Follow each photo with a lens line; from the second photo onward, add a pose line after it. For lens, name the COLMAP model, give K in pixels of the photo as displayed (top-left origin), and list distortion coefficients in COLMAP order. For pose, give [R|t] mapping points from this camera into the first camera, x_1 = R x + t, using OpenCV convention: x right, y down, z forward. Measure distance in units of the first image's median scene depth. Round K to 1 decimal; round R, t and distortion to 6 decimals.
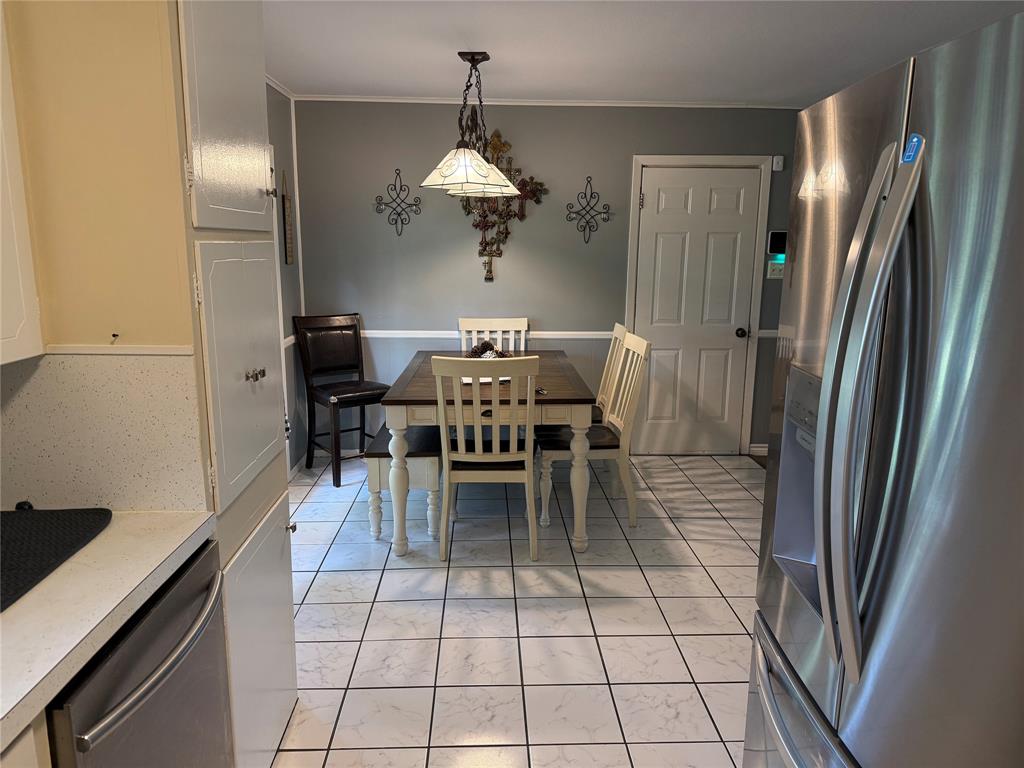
lens RADIAL K [[736.8, 0, 504.6], [0, 736.8, 379.8], [0, 0, 1]] dist [0.065622, -0.063807]
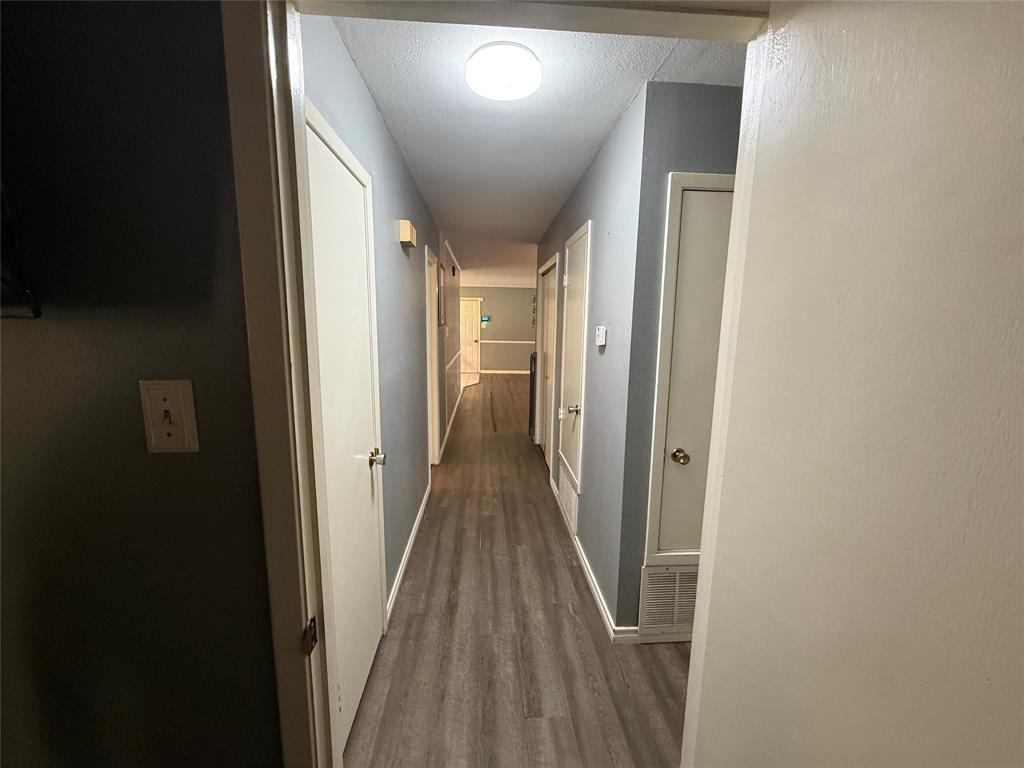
lens RADIAL K [[407.5, 0, 511.8], [0, 407.5, 383.3], [0, 0, 1]] dist [-0.002108, 0.000719]
pose [[0.999682, 0.001896, 0.025146, 0.585873], [-0.000891, 0.999203, -0.039906, 0.321167], [-0.025201, 0.039871, 0.998887, -1.516469]]
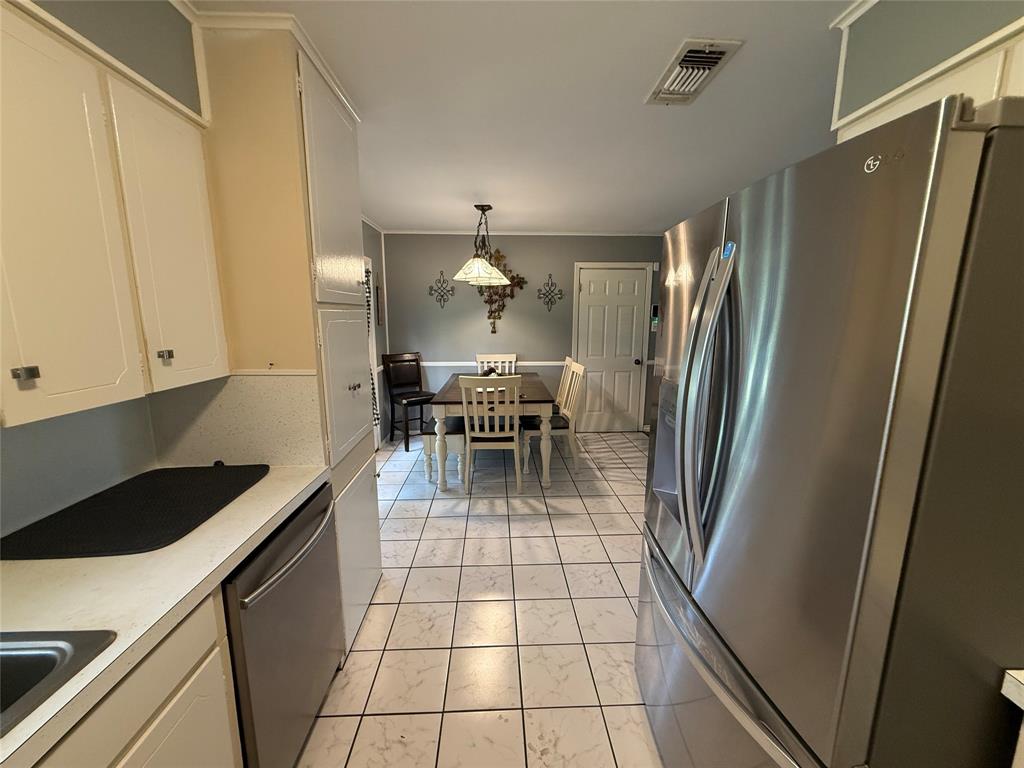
lens RADIAL K [[407.5, 0, 512.6], [0, 407.5, 384.2], [0, 0, 1]] dist [-0.002108, 0.000719]
pose [[0.999975, -0.007063, 0.000316, 0.027856], [0.007068, 0.999796, -0.018917, 0.006515], [-0.000182, 0.018919, 0.999821, 0.042949]]
